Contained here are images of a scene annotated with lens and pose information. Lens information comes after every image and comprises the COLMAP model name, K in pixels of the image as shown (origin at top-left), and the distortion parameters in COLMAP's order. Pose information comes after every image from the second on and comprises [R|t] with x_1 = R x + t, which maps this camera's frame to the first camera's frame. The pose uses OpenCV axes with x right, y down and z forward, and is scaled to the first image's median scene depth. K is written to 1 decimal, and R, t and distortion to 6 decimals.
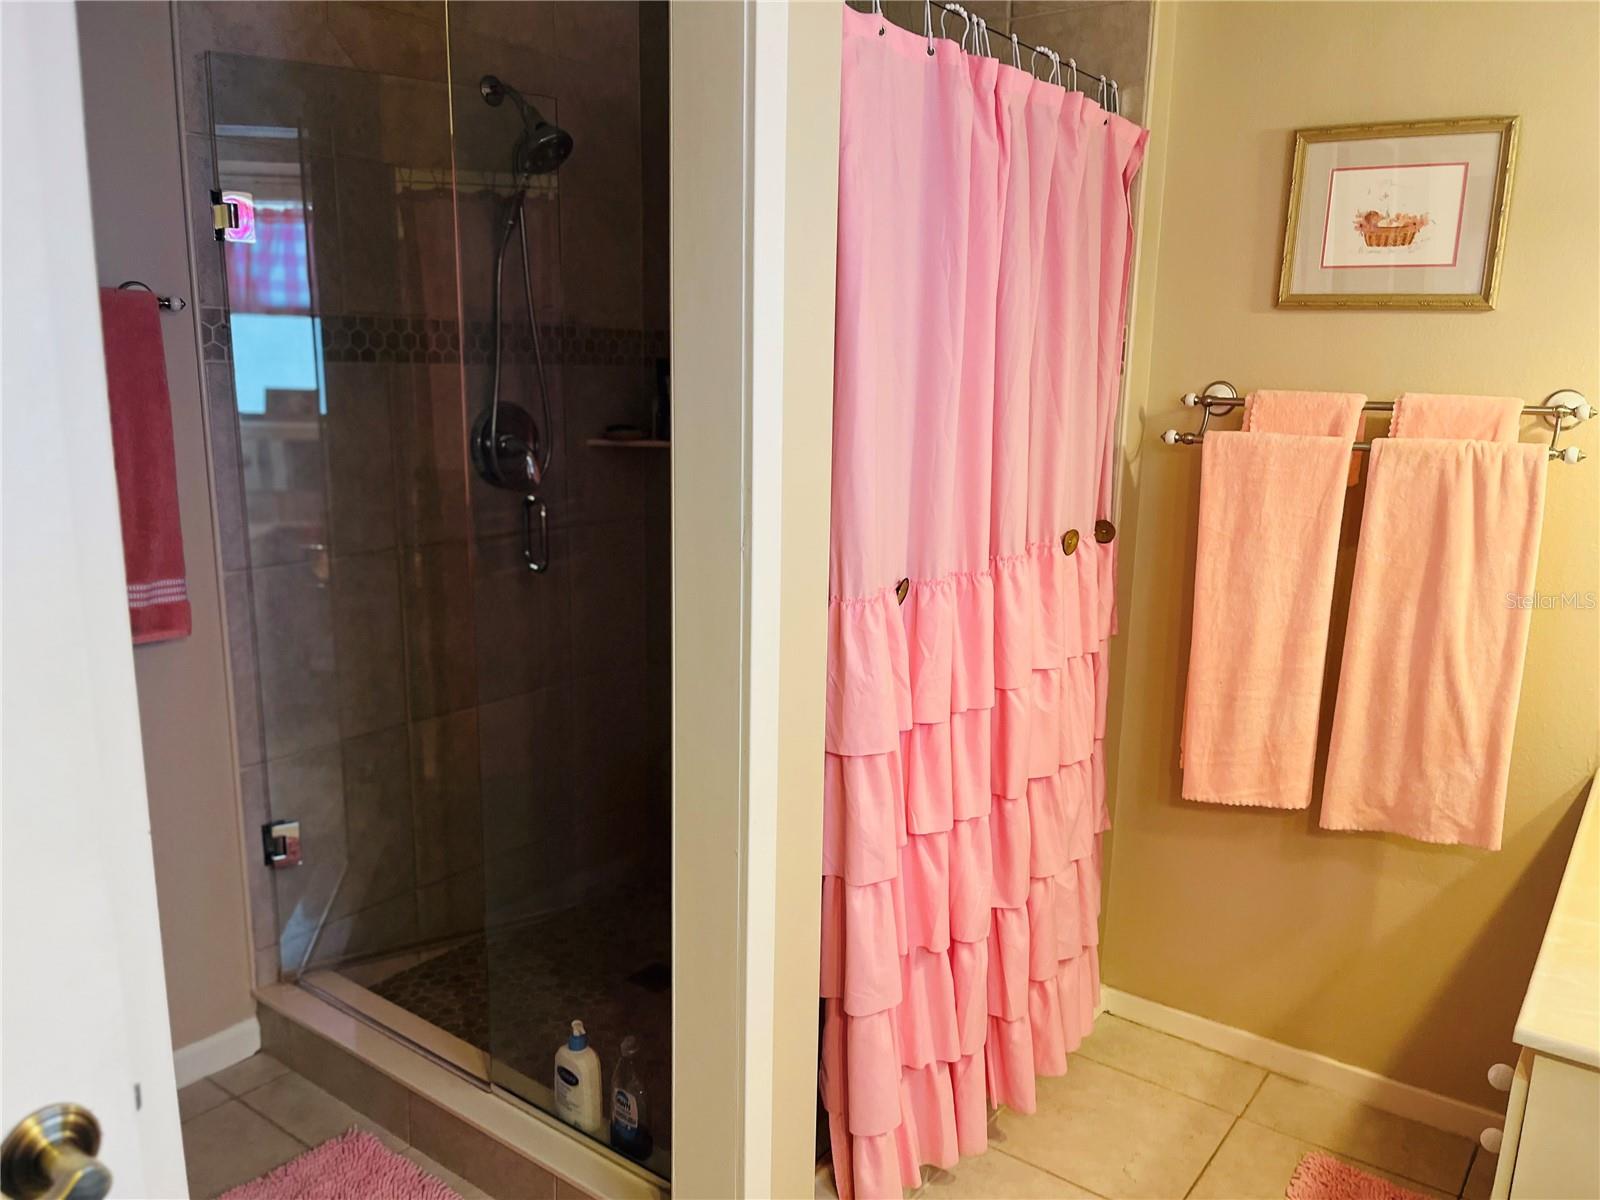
lens RADIAL K [[1216.0, 0, 797.4], [0, 1216.0, 609.3], [0, 0, 1]] dist [-0.002498, -0.000958]
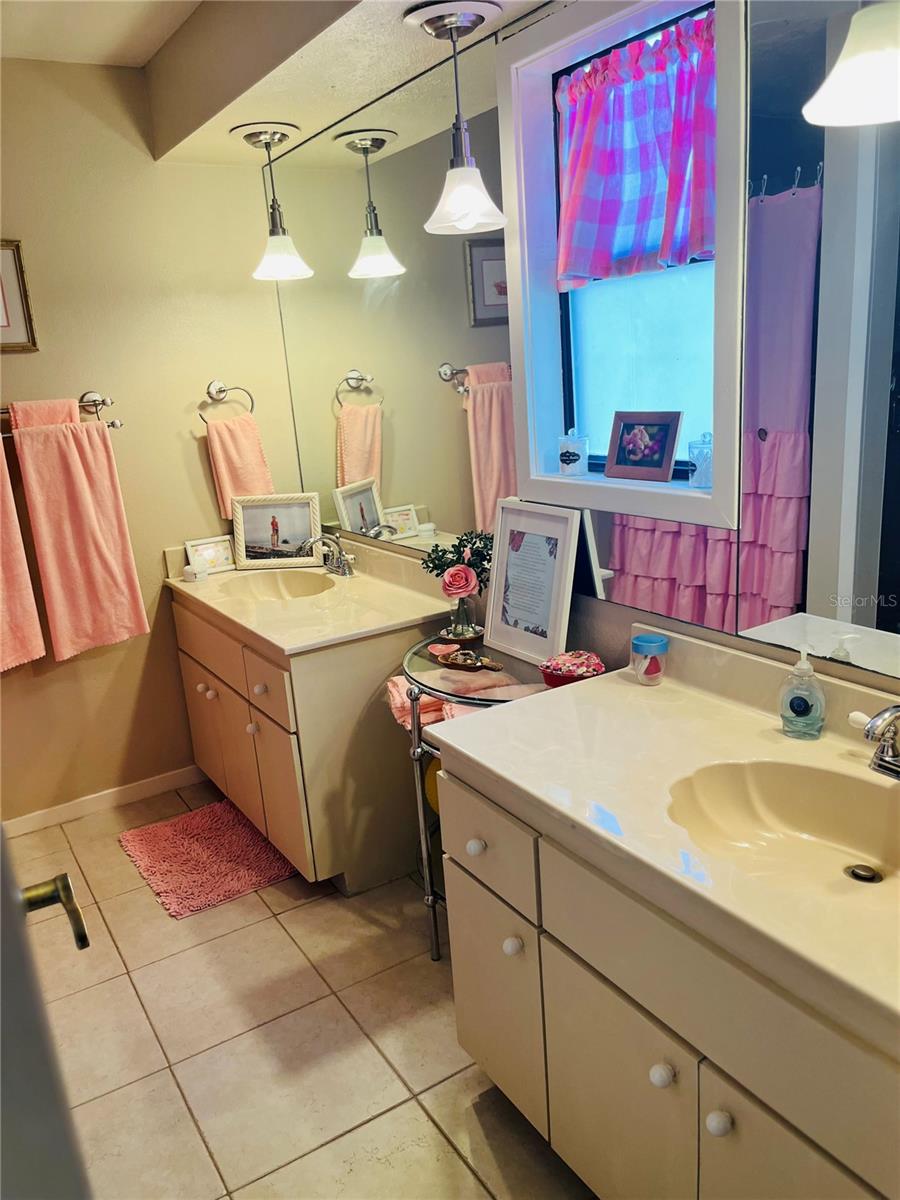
lens RADIAL K [[912.0, 0, 450.4], [0, 912.0, 600.3], [0, 0, 1]] dist [-0.002498, -0.000958]
pose [[0.349681, -0.281728, 0.893506, -0.514039], [0.261384, 0.945182, 0.195726, -0.006292], [-0.899667, 0.165106, 0.404152, -0.016145]]
